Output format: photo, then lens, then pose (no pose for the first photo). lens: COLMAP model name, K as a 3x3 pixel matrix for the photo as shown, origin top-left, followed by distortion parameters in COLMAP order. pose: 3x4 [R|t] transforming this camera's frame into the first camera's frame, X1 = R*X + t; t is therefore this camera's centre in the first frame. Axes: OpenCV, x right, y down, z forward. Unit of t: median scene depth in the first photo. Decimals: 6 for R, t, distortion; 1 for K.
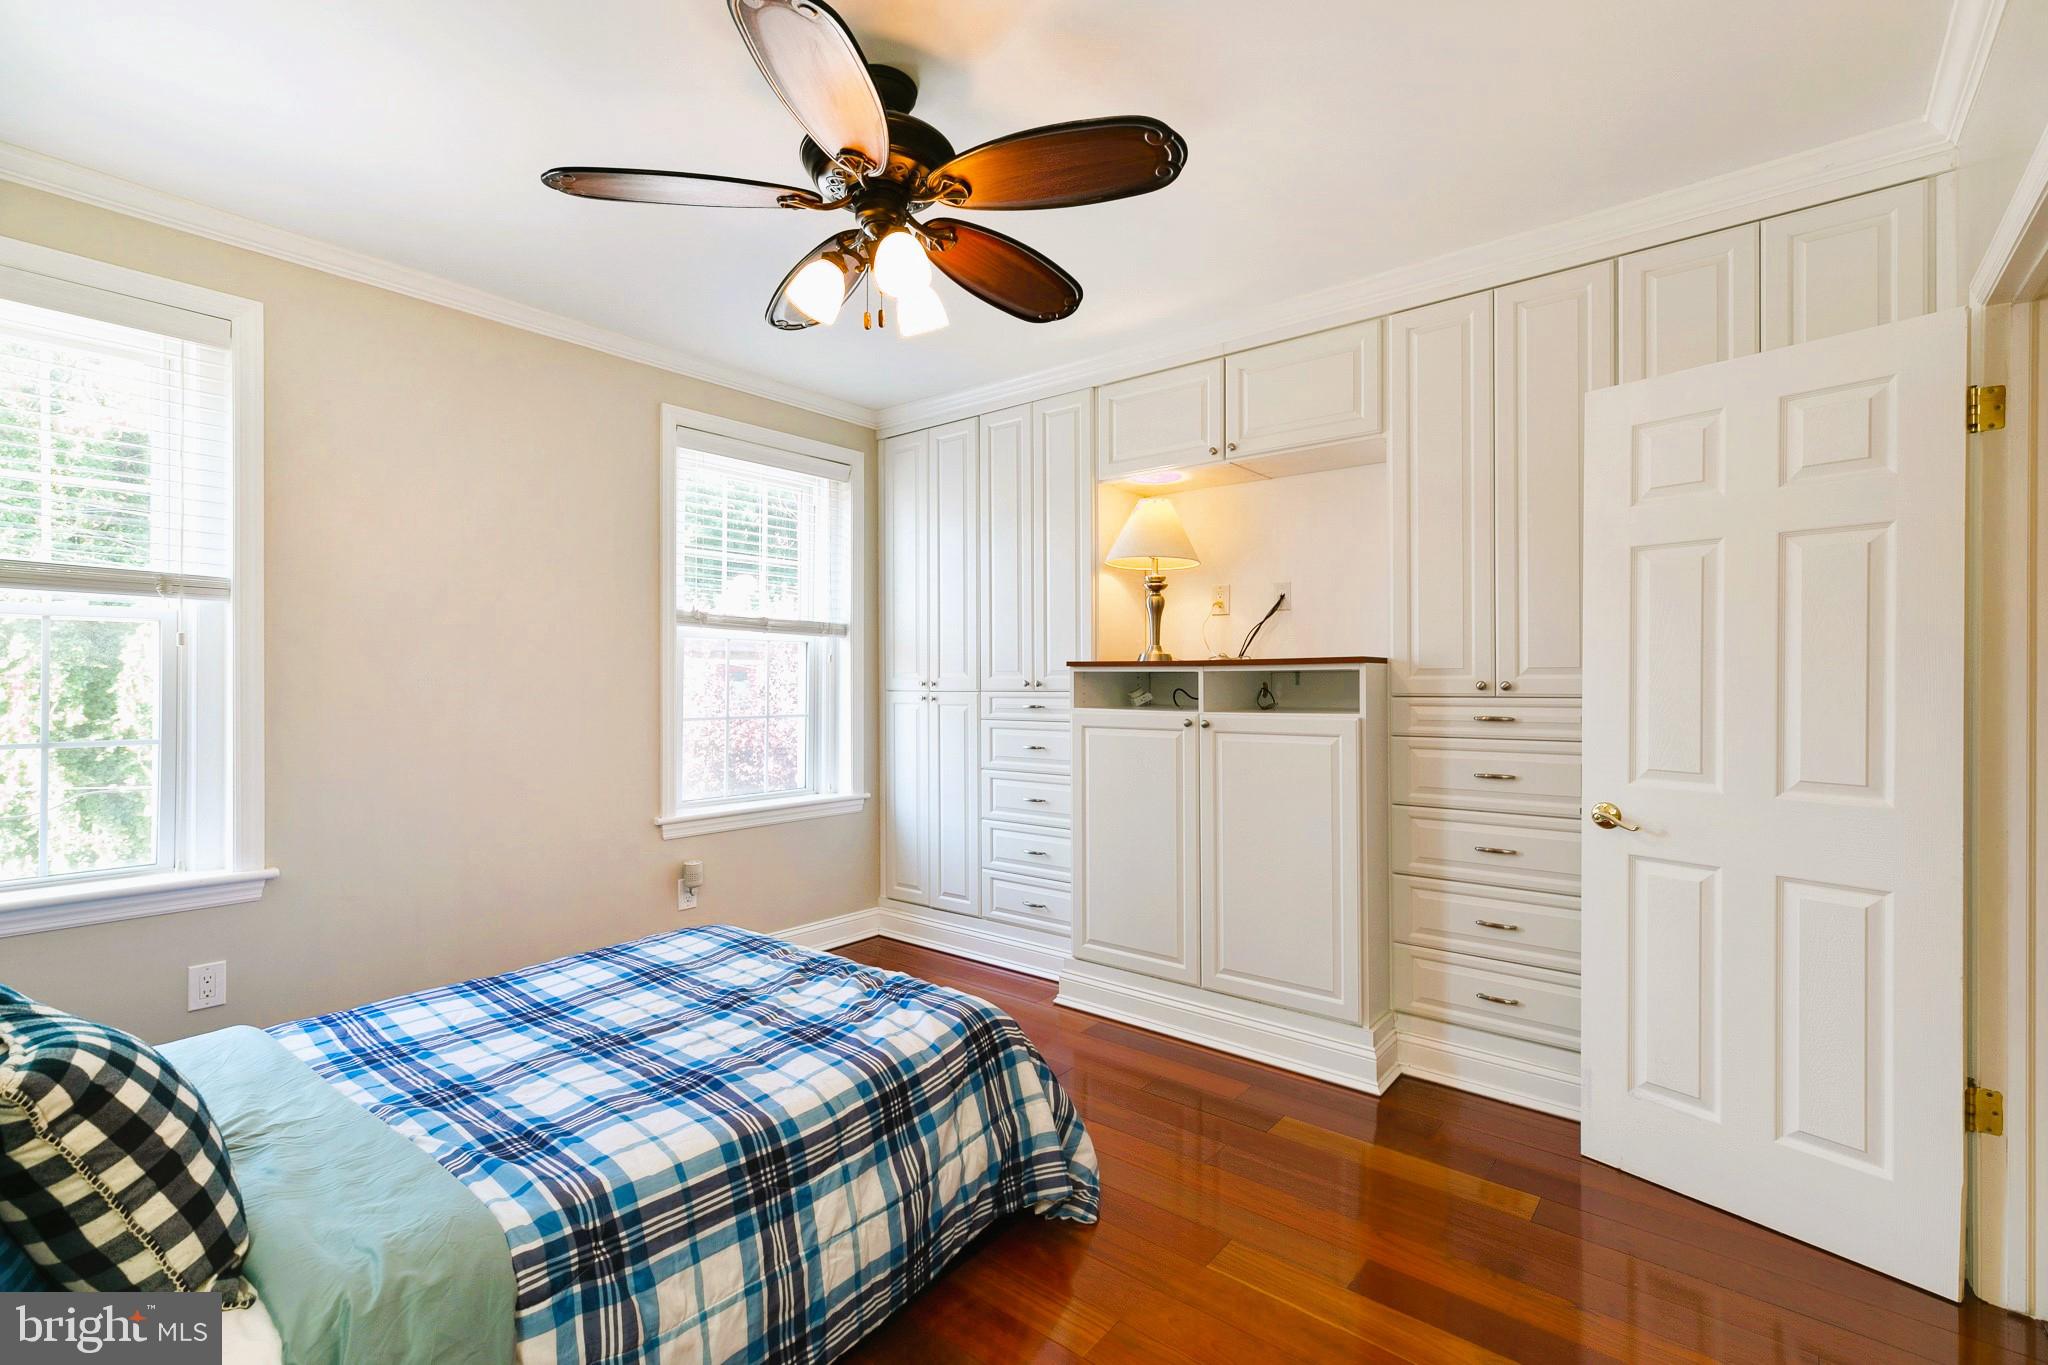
lens RADIAL K [[919.6, 0, 1013.7], [0, 919.6, 692.6], [0, 0, 1]] dist [0.006580, 0.000655]
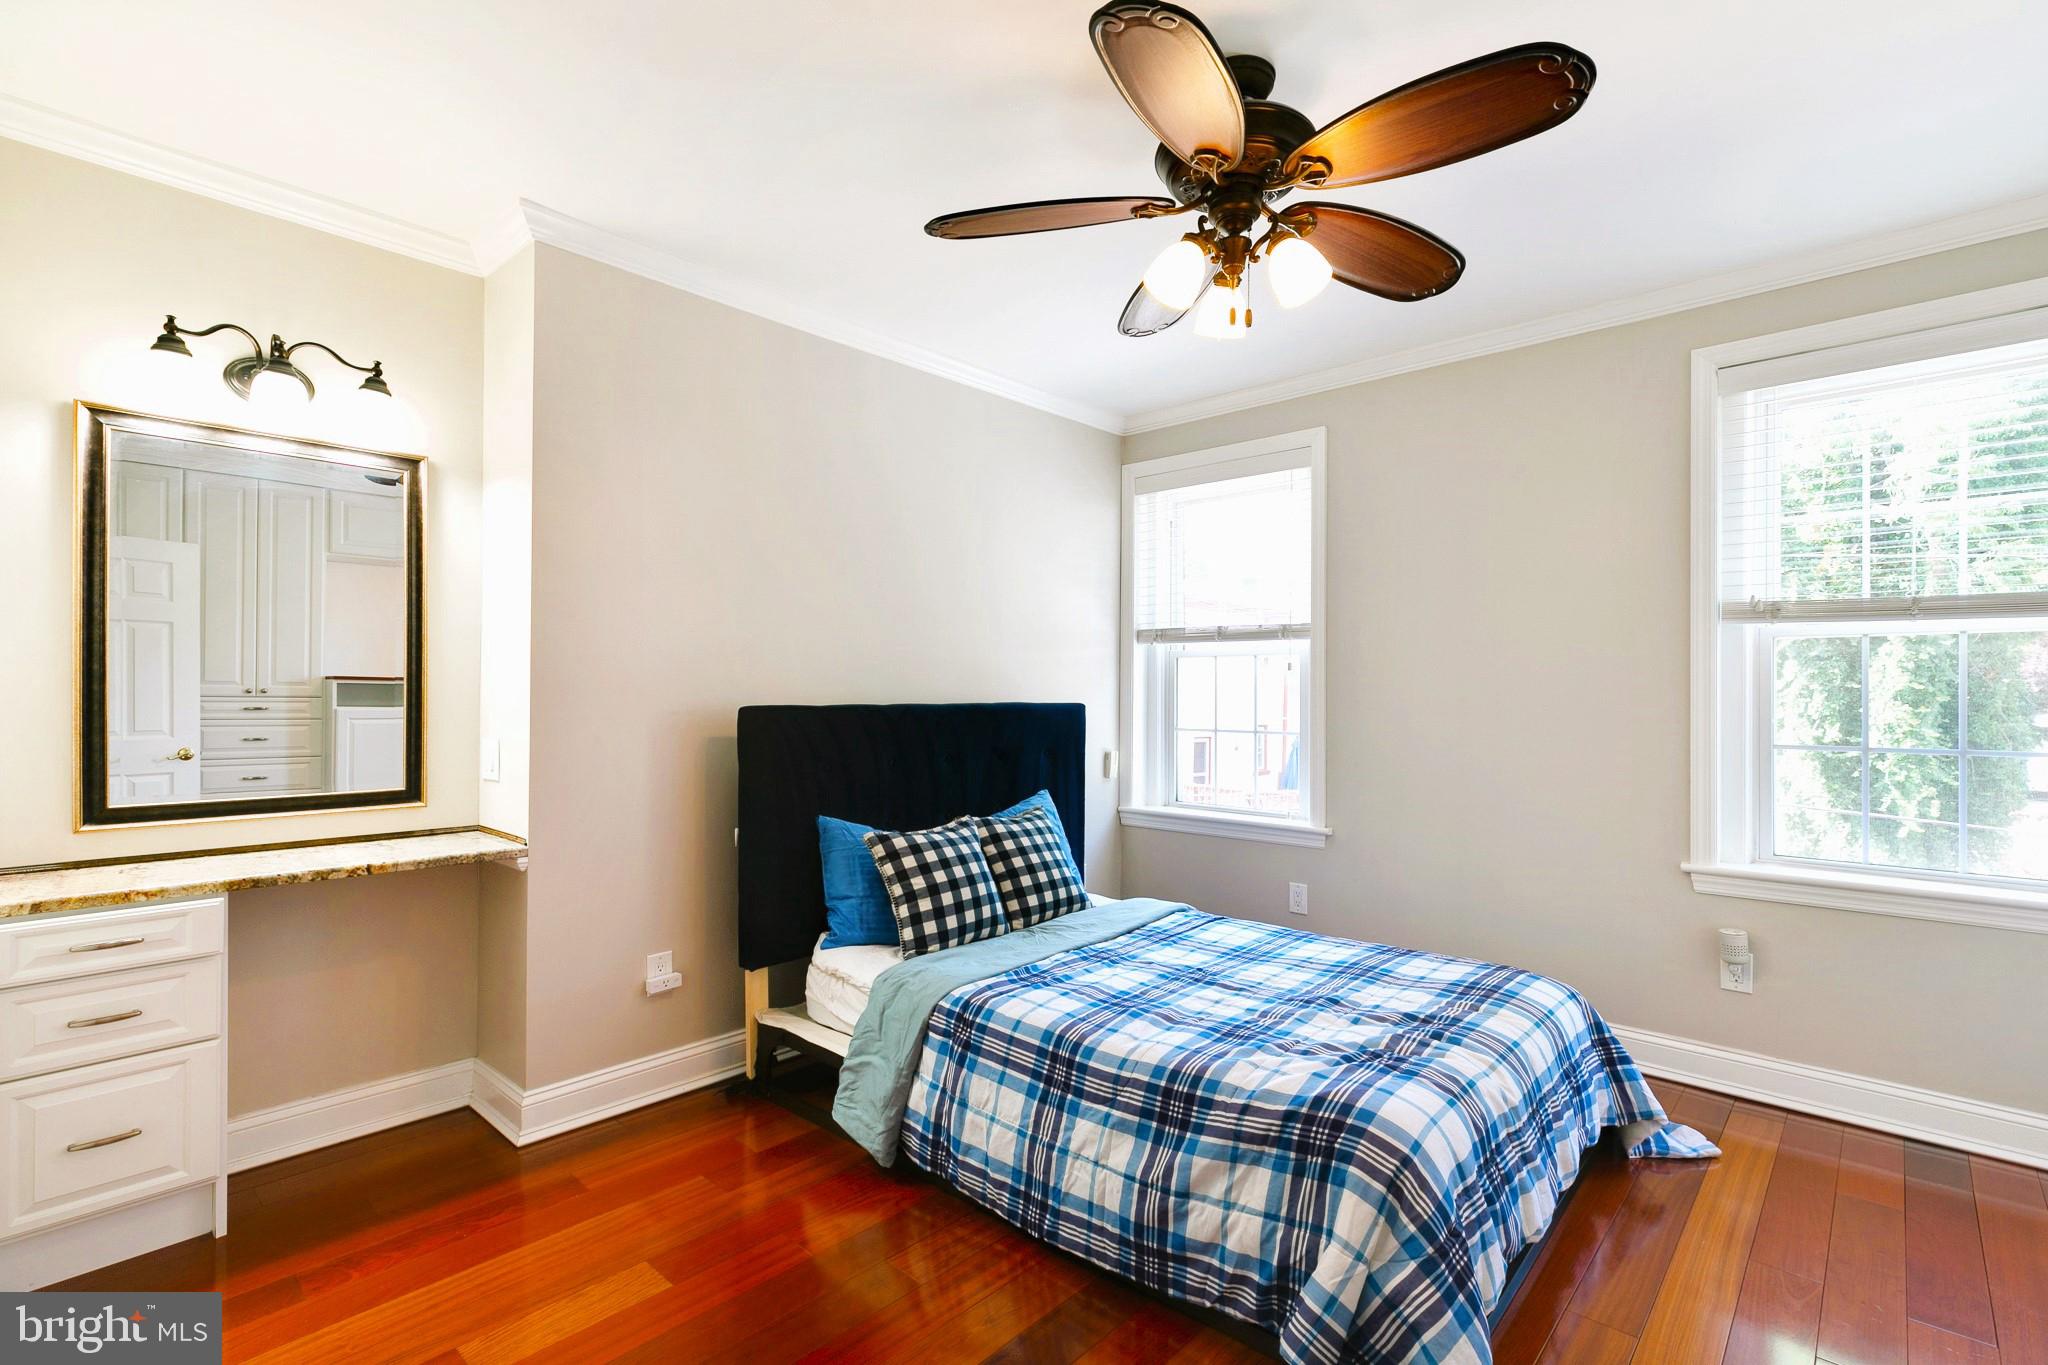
lens RADIAL K [[919.6, 0, 1013.7], [0, 919.6, 692.6], [0, 0, 1]] dist [0.006580, 0.000655]
pose [[-0.049060, -0.005224, -0.998782, 0.763967], [-0.017159, 0.999843, -0.004387, -0.001391], [0.998648, 0.016922, -0.049142, 0.733140]]
